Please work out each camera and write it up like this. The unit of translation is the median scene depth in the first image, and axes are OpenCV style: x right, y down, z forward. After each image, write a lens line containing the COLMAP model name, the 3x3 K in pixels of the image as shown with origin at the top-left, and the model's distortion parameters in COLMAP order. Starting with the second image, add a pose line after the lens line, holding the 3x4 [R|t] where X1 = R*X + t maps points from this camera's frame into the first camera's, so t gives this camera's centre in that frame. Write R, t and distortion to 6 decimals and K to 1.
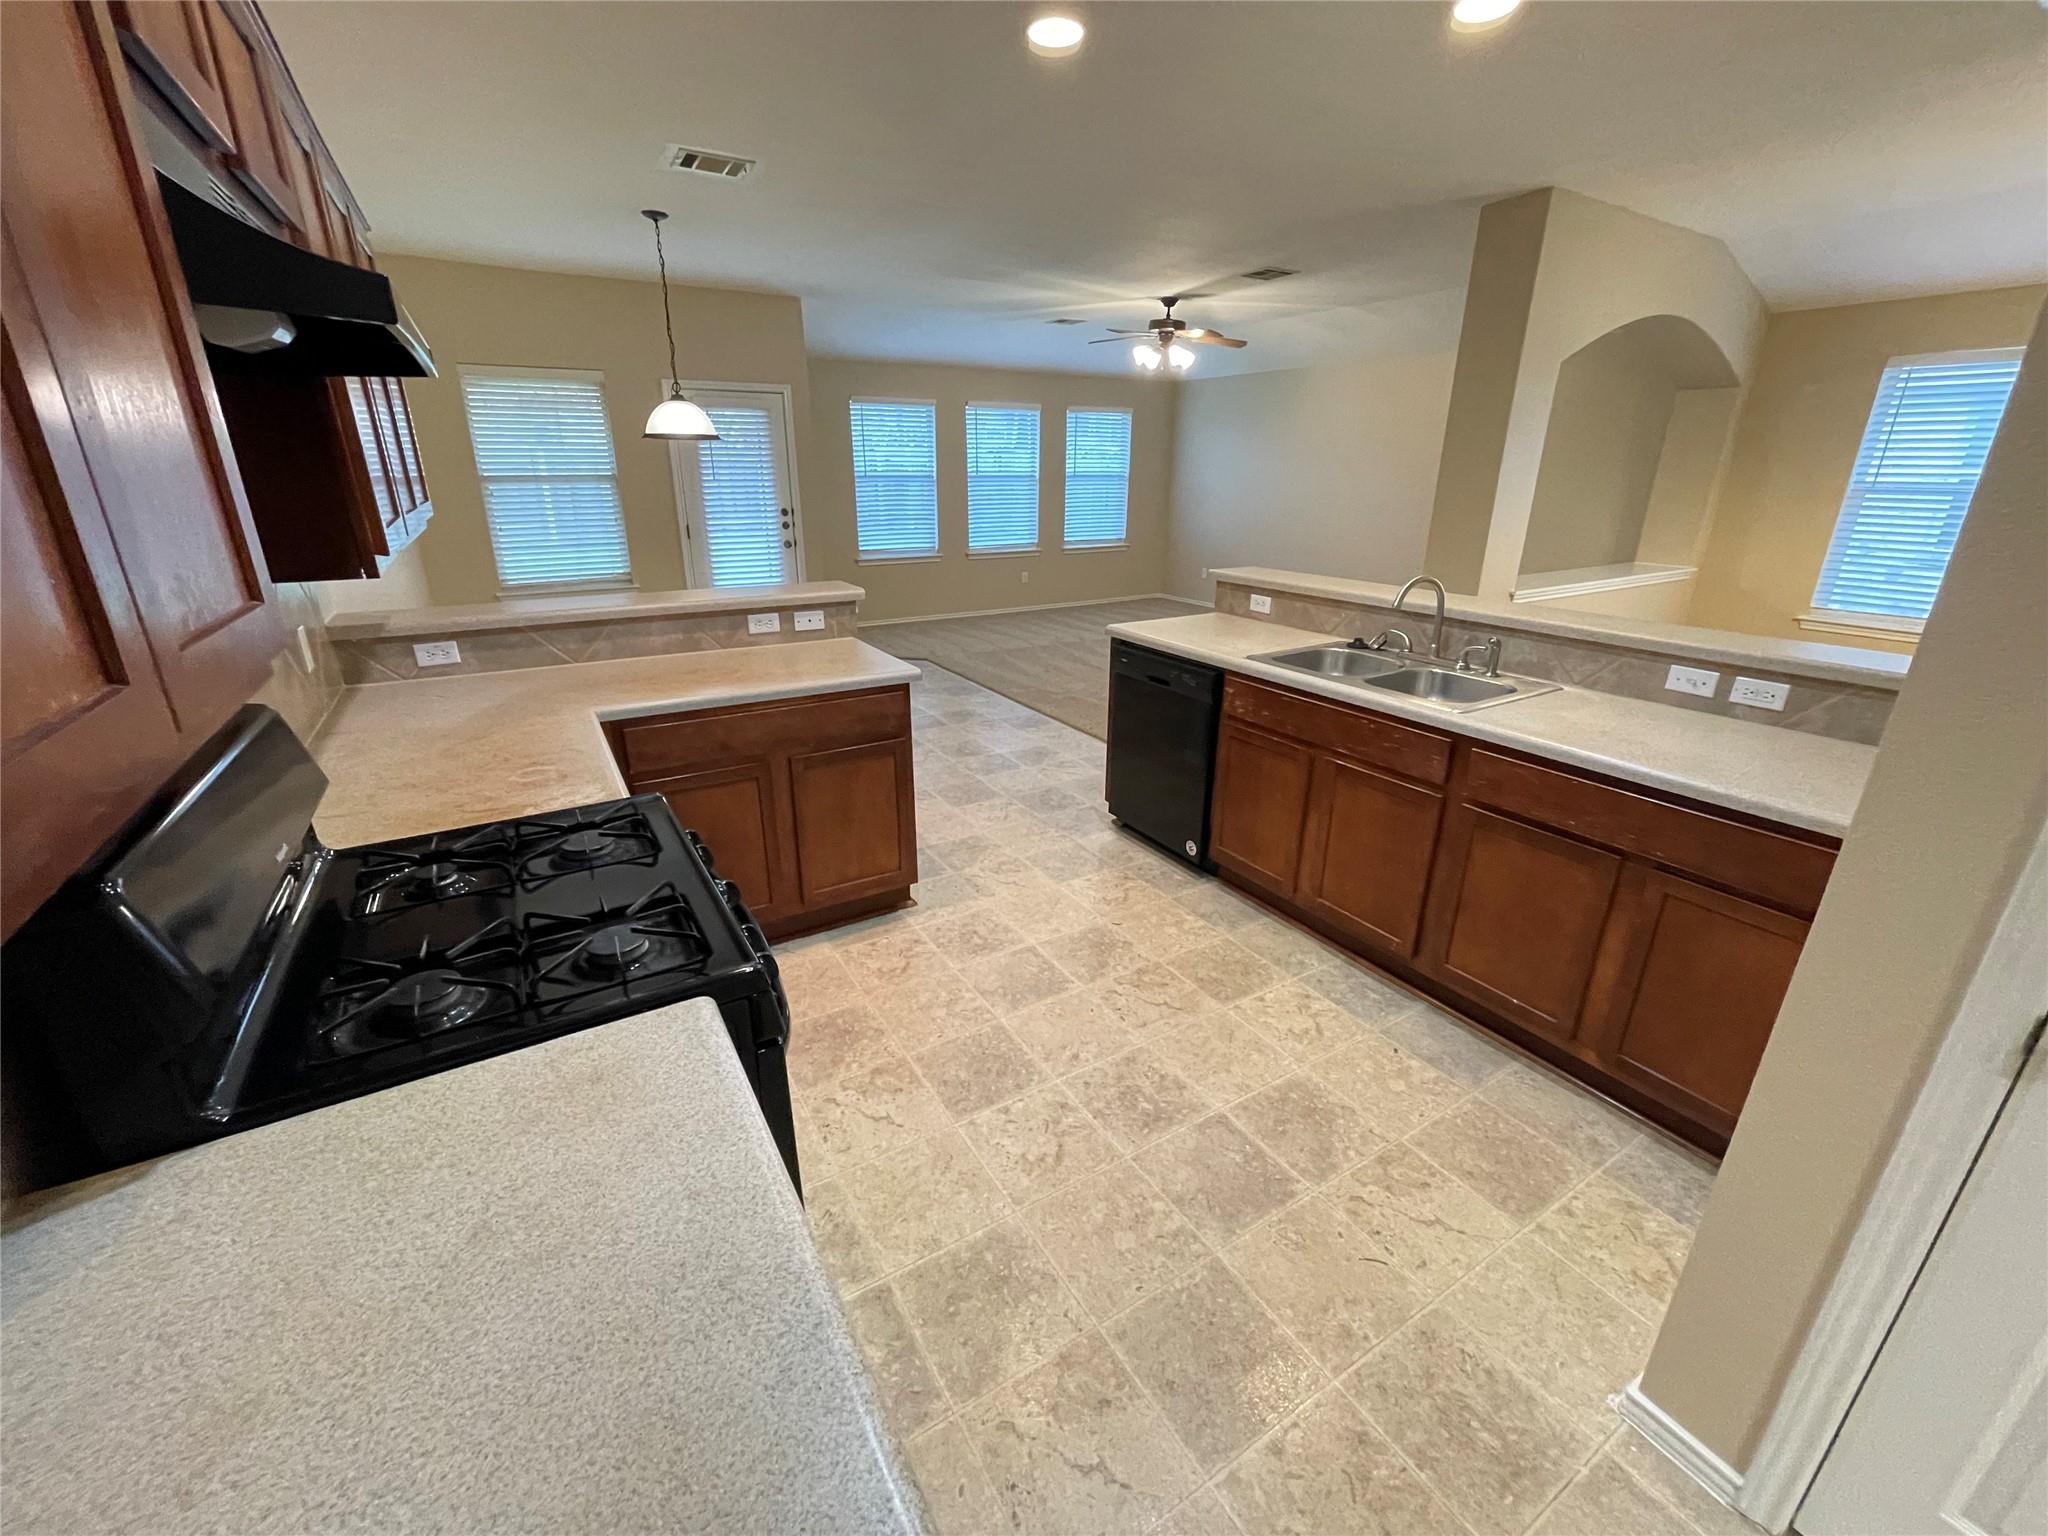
lens RADIAL K [[826.8, 0, 1023.9], [0, 826.8, 765.9], [0, 0, 1]] dist [-0.002538, 0.000908]
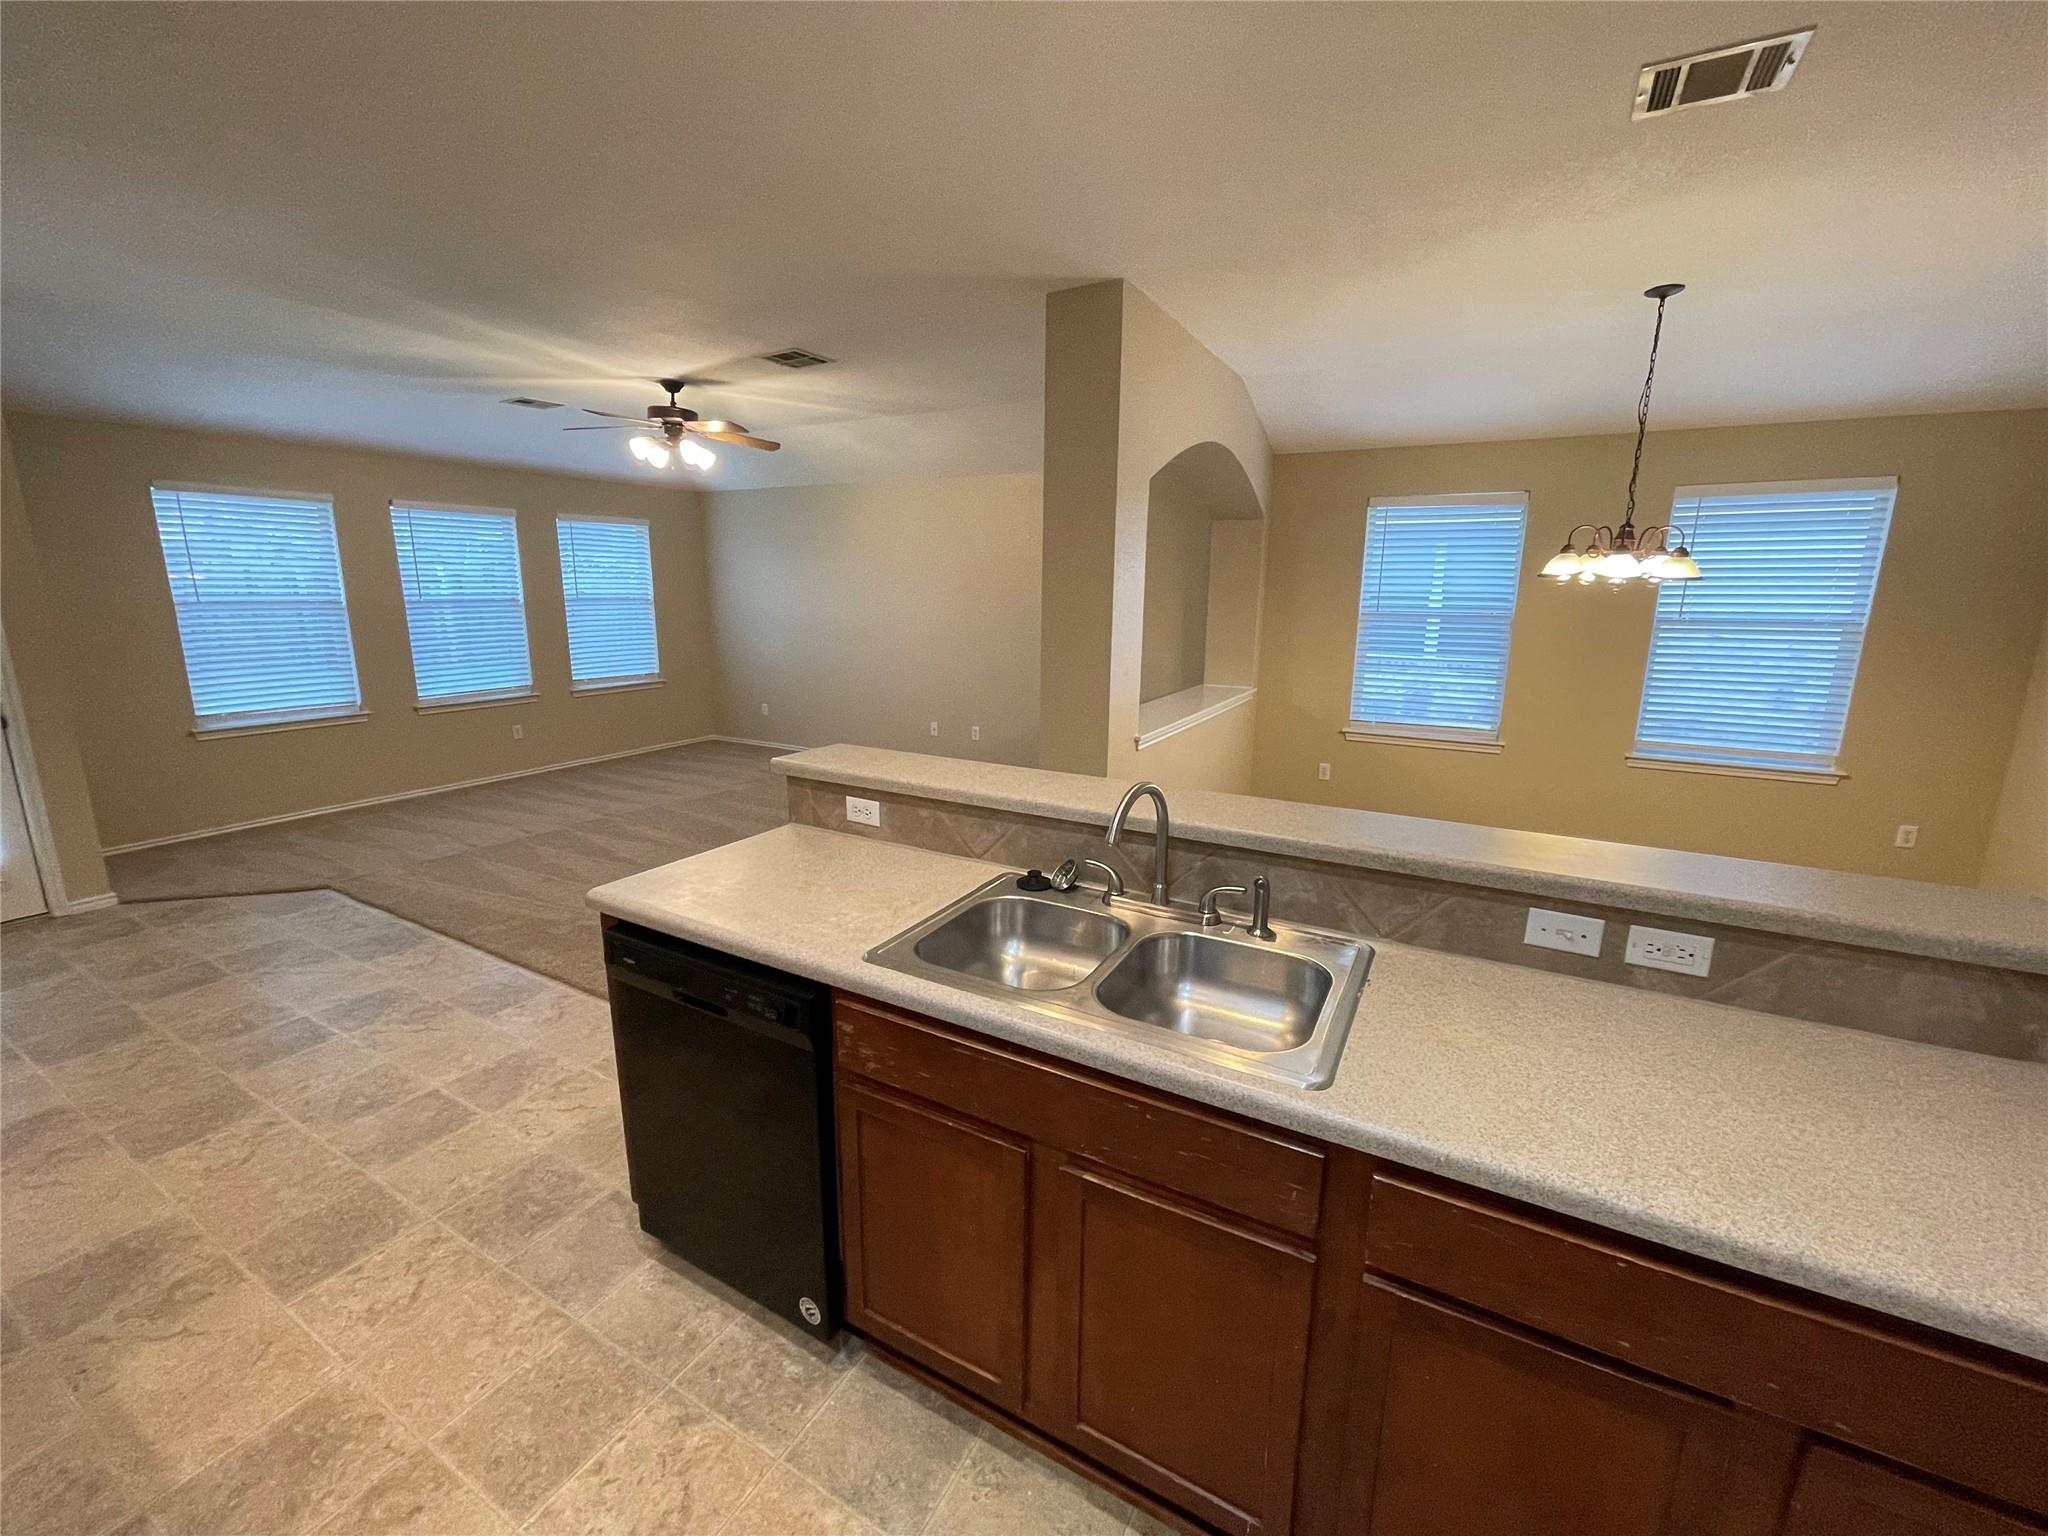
lens RADIAL K [[826.8, 0, 1018.0], [0, 826.8, 761.6], [0, 0, 1]] dist [-0.002538, 0.000908]
pose [[0.873046, -0.097284, 0.477835, 0.078647], [0.161222, 0.982378, -0.094561, -0.129686], [-0.460215, 0.159594, 0.873345, 0.331033]]
